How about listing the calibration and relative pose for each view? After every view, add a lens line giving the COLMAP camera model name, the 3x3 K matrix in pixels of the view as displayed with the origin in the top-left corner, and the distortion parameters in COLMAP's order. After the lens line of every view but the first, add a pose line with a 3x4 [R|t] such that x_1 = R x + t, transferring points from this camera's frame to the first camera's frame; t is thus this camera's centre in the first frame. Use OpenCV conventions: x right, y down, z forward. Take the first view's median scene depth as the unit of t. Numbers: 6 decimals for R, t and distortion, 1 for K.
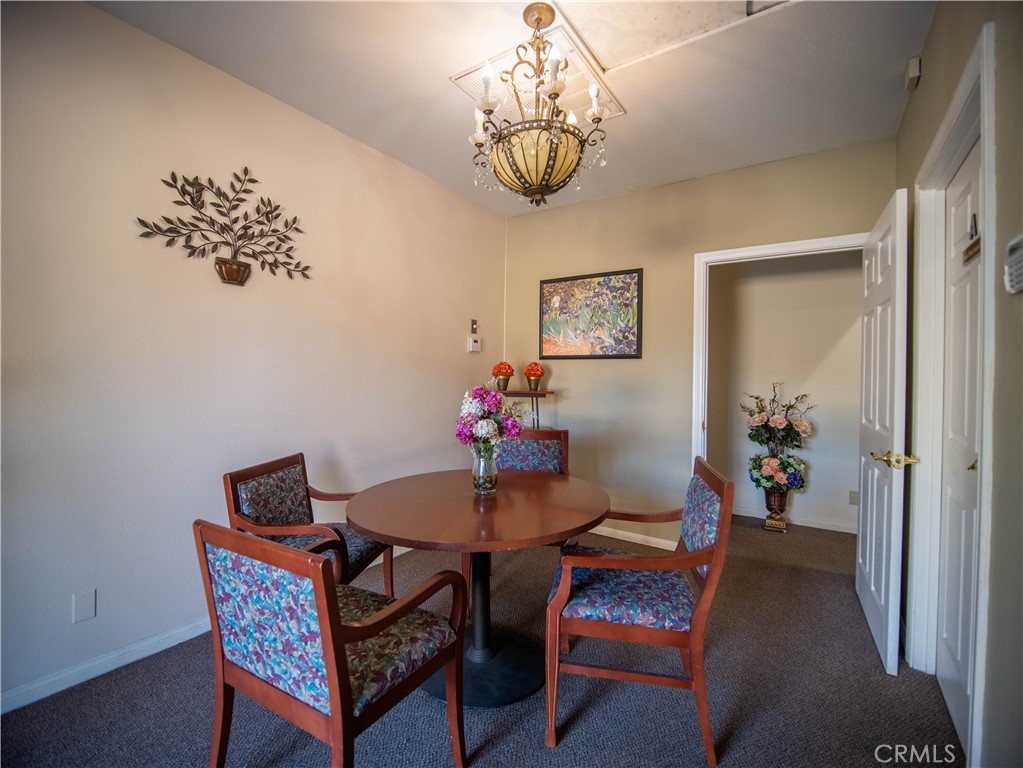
lens RADIAL K [[448.2, 0, 511.5], [0, 448.2, 384.0], [0, 0, 1]] dist [-0.013019, -0.000152]
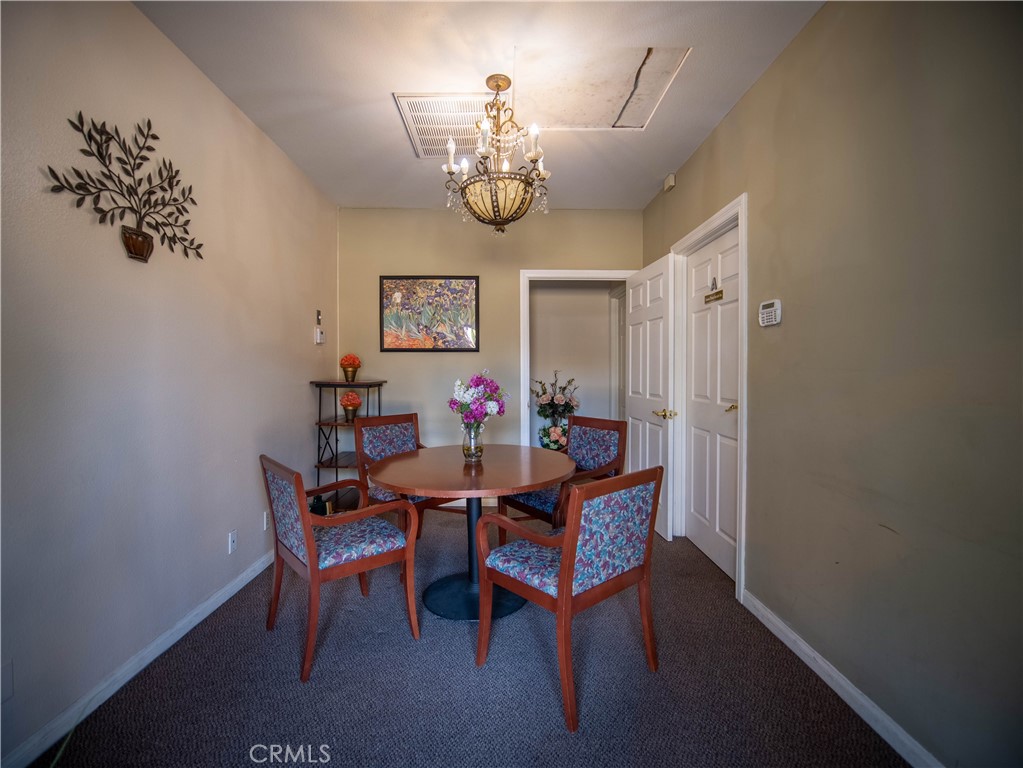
lens RADIAL K [[448.2, 0, 511.5], [0, 448.2, 384.0], [0, 0, 1]] dist [-0.013019, -0.000152]
pose [[0.830037, -0.031921, 0.556795, -0.482795], [0.020802, 0.999438, 0.026287, -0.001267], [-0.557321, -0.010237, 0.830234, -0.065168]]
